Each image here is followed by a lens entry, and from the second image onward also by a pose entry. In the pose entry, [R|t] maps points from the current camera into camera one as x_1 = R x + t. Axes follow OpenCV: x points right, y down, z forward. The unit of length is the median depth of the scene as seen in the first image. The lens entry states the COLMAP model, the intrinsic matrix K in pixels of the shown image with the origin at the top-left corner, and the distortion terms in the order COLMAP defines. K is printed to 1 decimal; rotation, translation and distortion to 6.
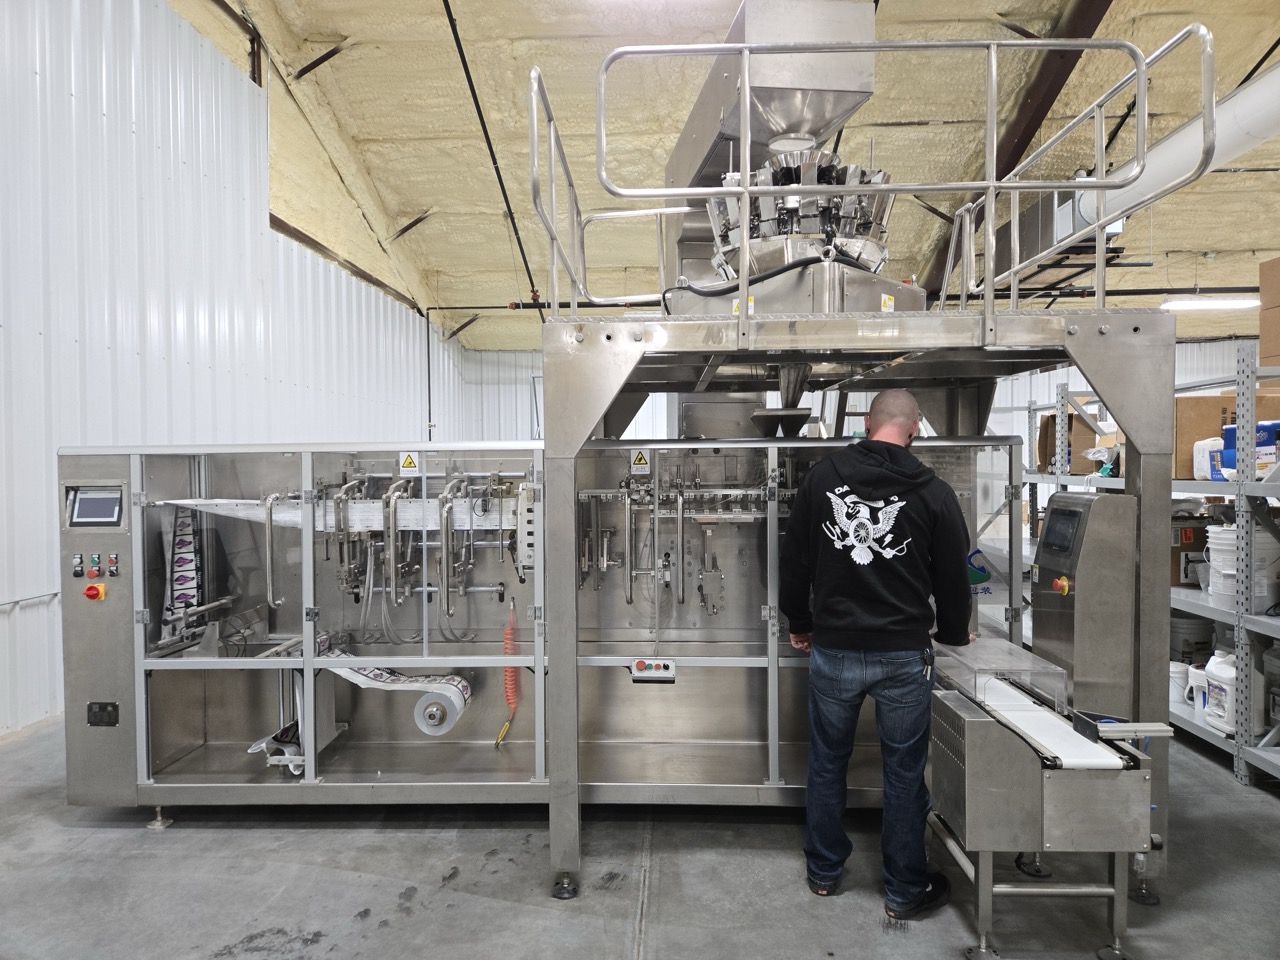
lens RADIAL K [[853.5, 0, 640.0], [0, 853.5, 480.0], [0, 0, 1]] dist [0.001338, -0.003629]
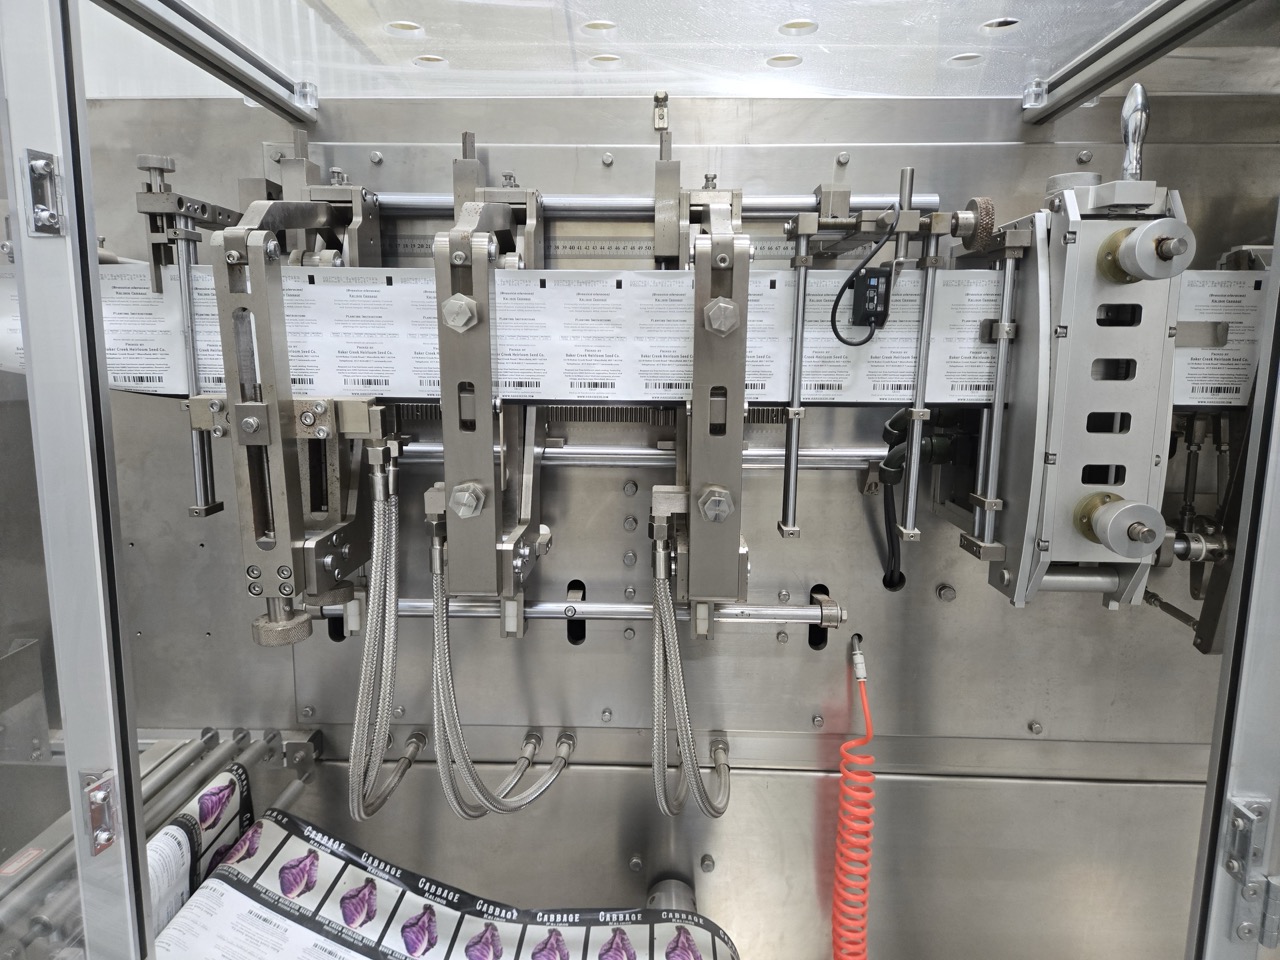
lens RADIAL K [[848.6, 0, 643.5], [0, 848.6, 464.8], [0, 0, 1]] dist [-0.003934, -0.003452]
pose [[0.999840, 0.015113, 0.009584, -0.244262], [-0.016255, 0.990974, 0.133065, 0.044897], [-0.007487, -0.133199, 0.991061, 0.761548]]
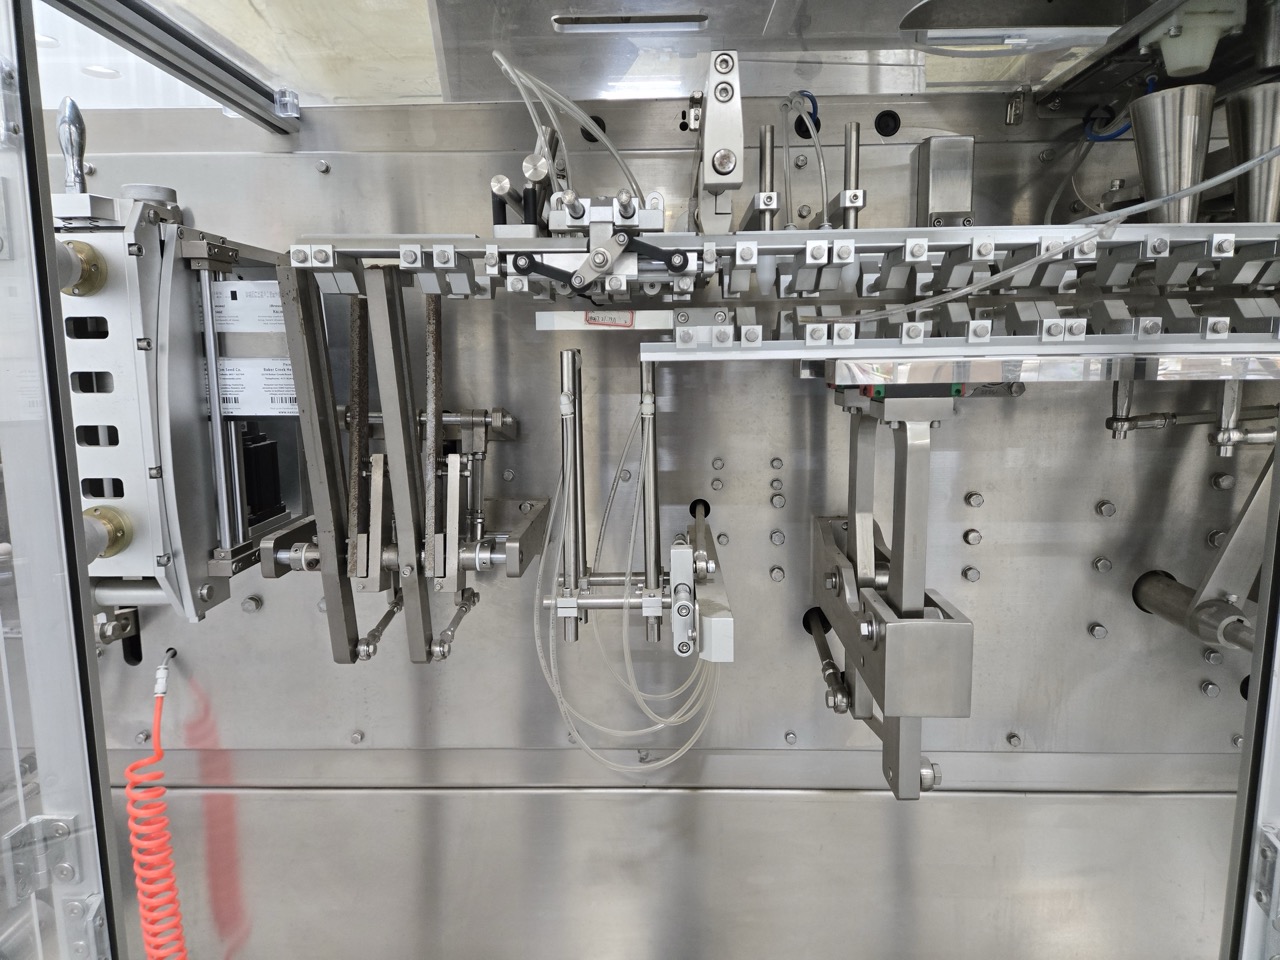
lens RADIAL K [[844.7, 0, 640.0], [0, 844.7, 480.0], [0, 0, 1]] dist [0.081187, -0.074010]
pose [[0.999902, -0.003827, 0.013497, 0.008494], [0.001917, 0.990322, 0.138778, 0.042080], [-0.013898, -0.138738, 0.990232, 0.755186]]
